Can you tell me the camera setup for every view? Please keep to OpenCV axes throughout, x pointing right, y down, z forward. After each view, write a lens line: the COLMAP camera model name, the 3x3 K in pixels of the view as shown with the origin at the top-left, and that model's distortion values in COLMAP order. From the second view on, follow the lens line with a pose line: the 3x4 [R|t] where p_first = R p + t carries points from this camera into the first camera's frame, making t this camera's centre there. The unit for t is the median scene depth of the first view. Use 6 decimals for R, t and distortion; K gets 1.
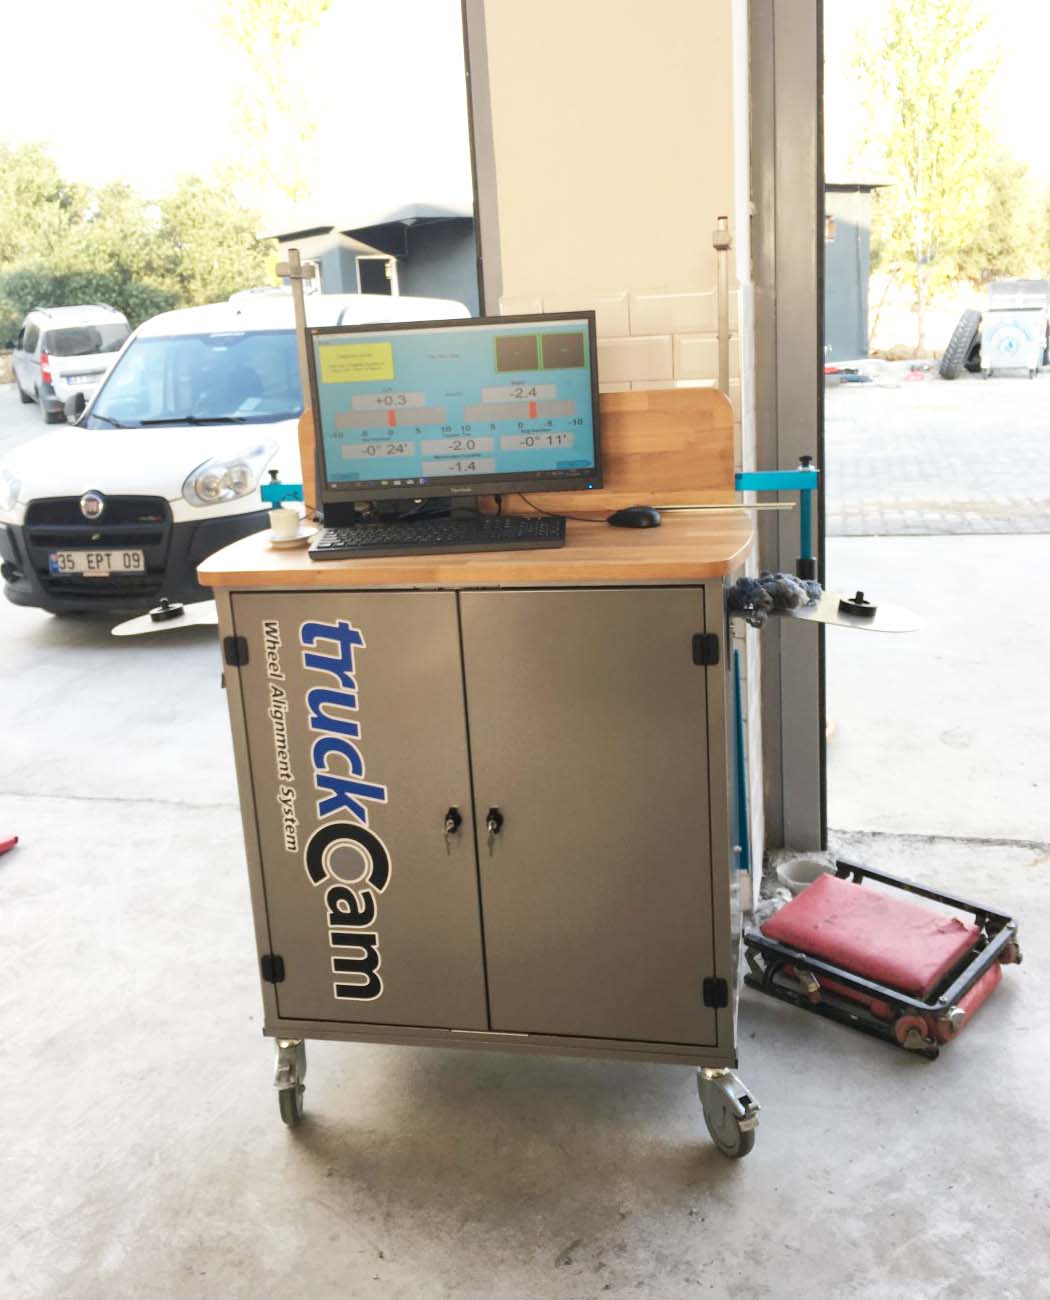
lens RADIAL K [[1198.0, 0, 527.8], [0, 1198.0, 608.0], [0, 0, 1]] dist [0.100365, -0.154687]
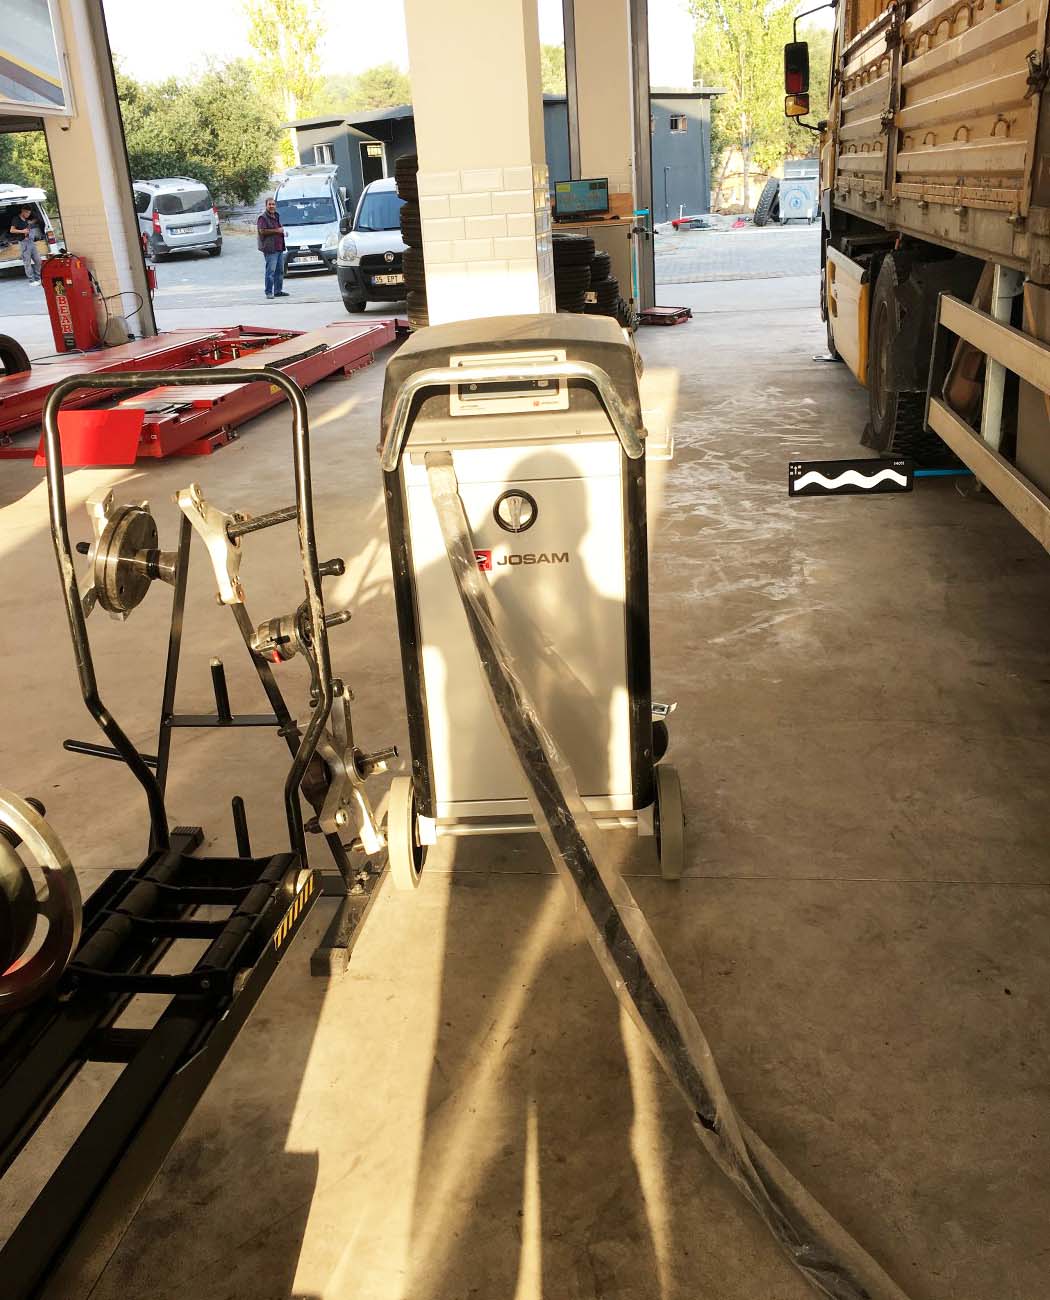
lens RADIAL K [[1198.0, 0, 527.8], [0, 1198.0, 608.0], [0, 0, 1]] dist [0.100365, -0.154687]
pose [[0.995214, -0.036553, 0.090624, -0.101145], [0.027681, 0.994871, 0.097290, 0.133255], [-0.093716, -0.094316, 0.991122, -0.531118]]
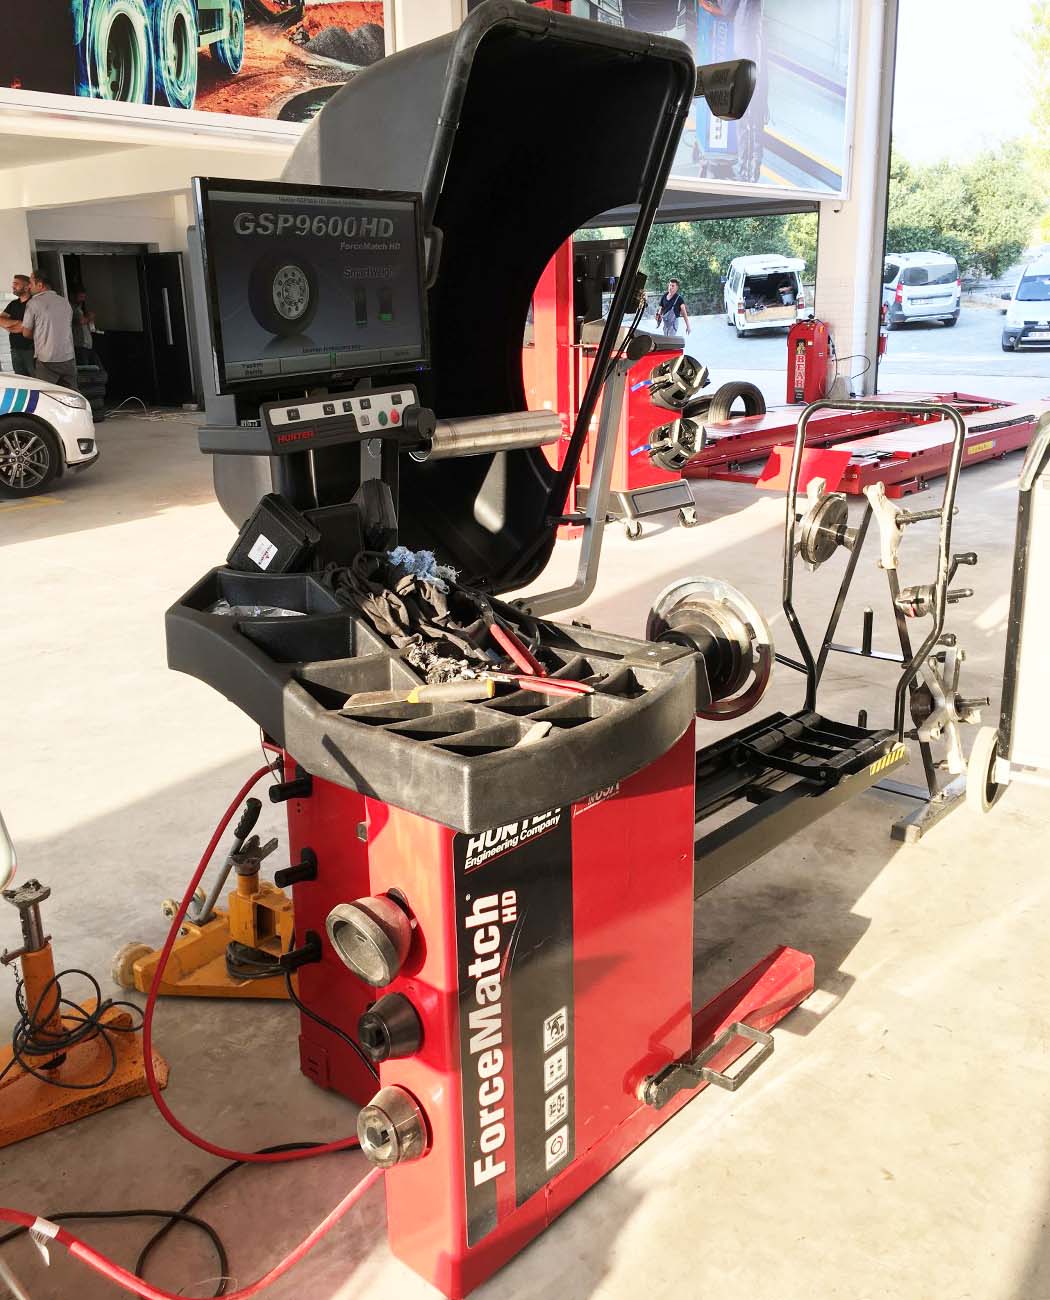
lens RADIAL K [[1198.0, 0, 527.8], [0, 1198.0, 608.0], [0, 0, 1]] dist [0.100365, -0.154687]
pose [[0.888688, 0.154448, -0.431716, -0.089721], [-0.134940, 0.987960, 0.075672, 0.143327], [0.438206, -0.008993, 0.898830, -0.588622]]
